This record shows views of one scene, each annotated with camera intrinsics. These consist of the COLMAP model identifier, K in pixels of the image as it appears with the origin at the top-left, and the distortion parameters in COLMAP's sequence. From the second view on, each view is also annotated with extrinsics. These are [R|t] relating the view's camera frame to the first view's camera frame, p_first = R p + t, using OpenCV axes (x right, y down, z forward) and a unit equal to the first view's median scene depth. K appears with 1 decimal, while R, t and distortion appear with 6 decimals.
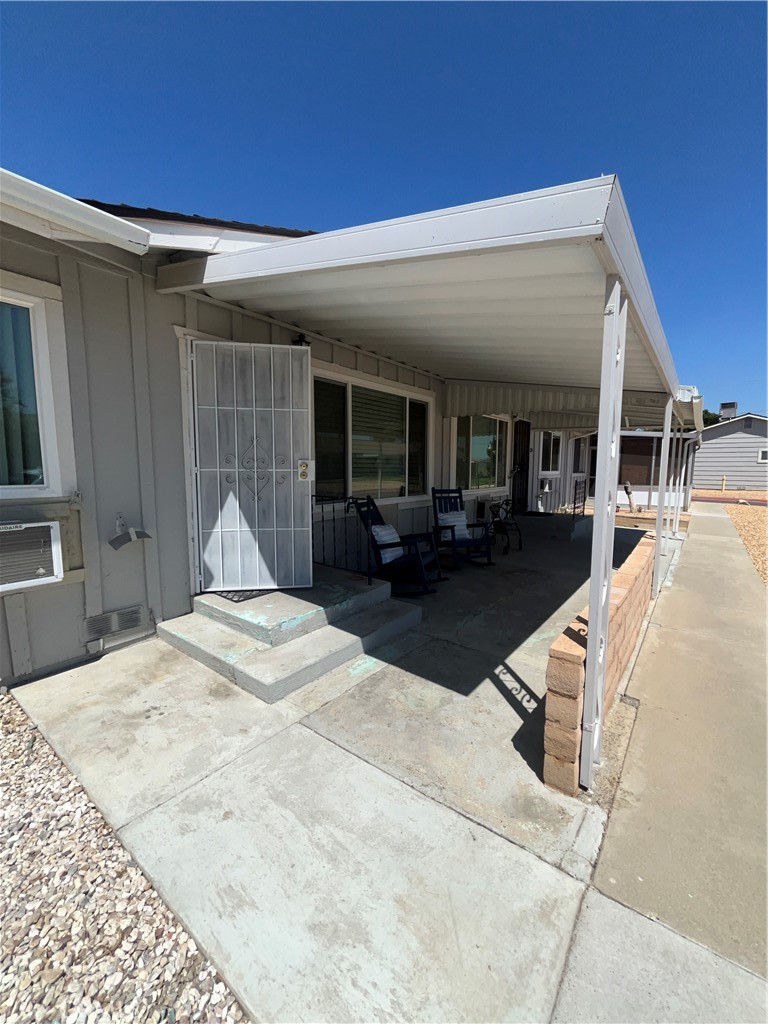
lens RADIAL K [[414.7, 0, 387.1], [0, 414.7, 510.8], [0, 0, 1]] dist [-0.006723, 0.001251]
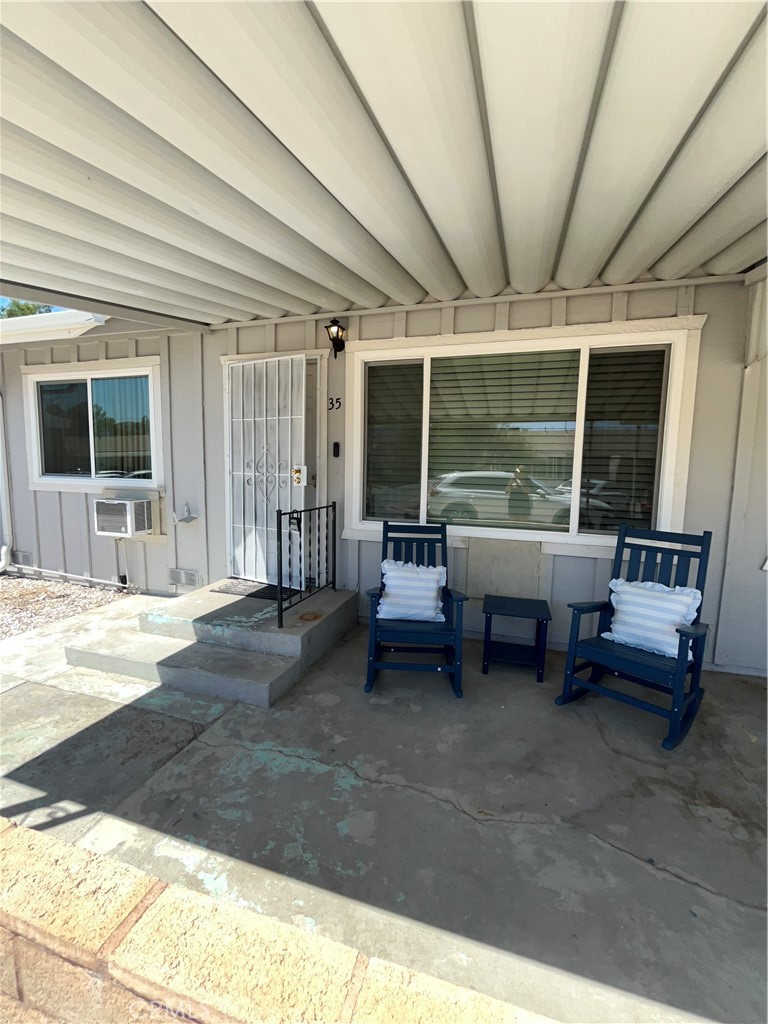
lens RADIAL K [[414.7, 0, 385.6], [0, 414.7, 512.2], [0, 0, 1]] dist [-0.006723, 0.001251]
pose [[0.346661, 0.099131, -0.932737, 0.815712], [-0.121088, 0.990809, 0.060299, -0.114070], [0.930142, 0.092040, 0.355479, 1.013337]]
